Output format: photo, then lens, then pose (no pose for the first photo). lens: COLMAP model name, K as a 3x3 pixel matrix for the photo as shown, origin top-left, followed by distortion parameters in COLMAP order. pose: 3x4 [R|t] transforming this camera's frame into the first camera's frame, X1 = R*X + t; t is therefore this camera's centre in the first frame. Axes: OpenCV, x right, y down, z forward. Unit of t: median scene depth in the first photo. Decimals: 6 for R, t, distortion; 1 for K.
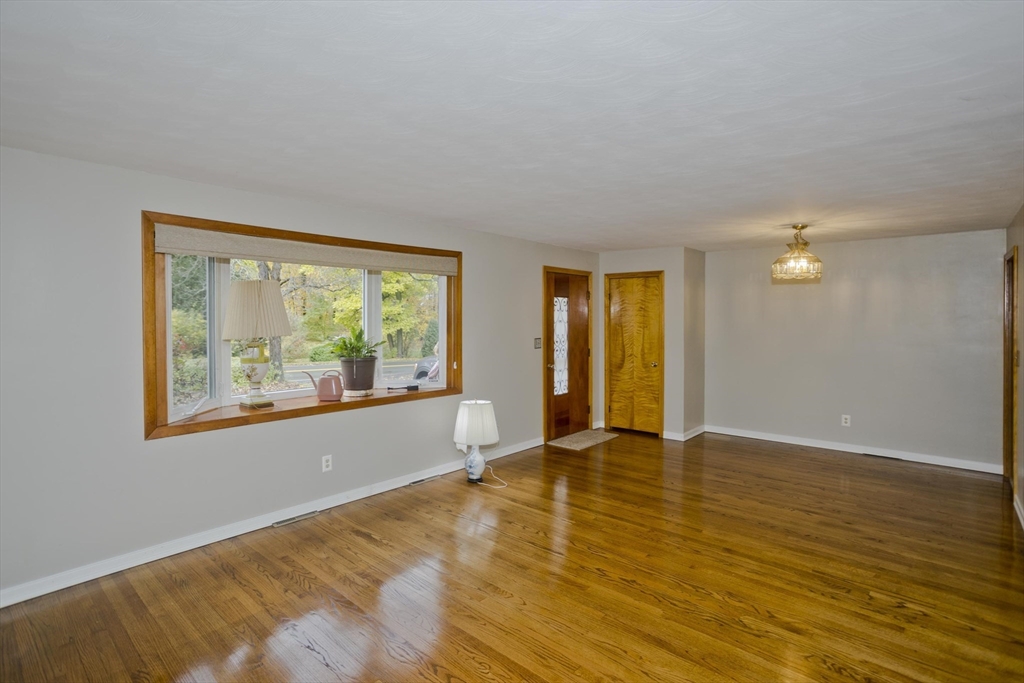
lens RADIAL K [[510.6, 0, 509.8], [0, 510.6, 324.4], [0, 0, 1]] dist [-0.055645, 0.041803]
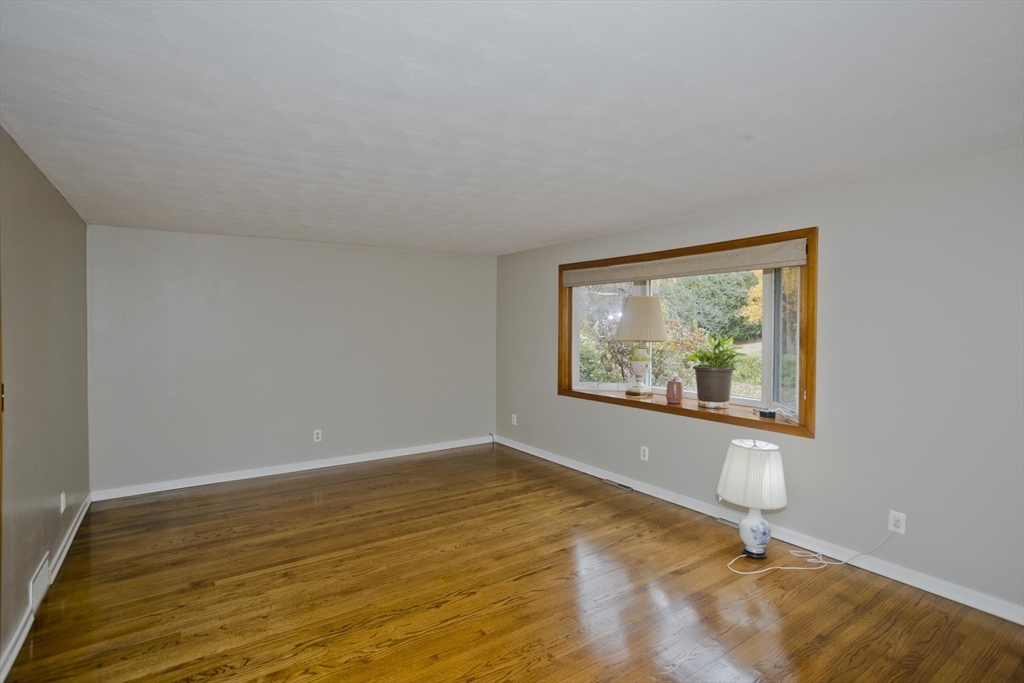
lens RADIAL K [[501.0, 0, 514.1], [0, 501.0, 326.4], [0, 0, 1]] dist [-0.055045, 0.037353]
pose [[-0.235632, -0.000578, -0.971842, 0.878736], [-0.015630, 0.999873, 0.003195, -0.010711], [0.971717, 0.015943, -0.235611, 1.073667]]
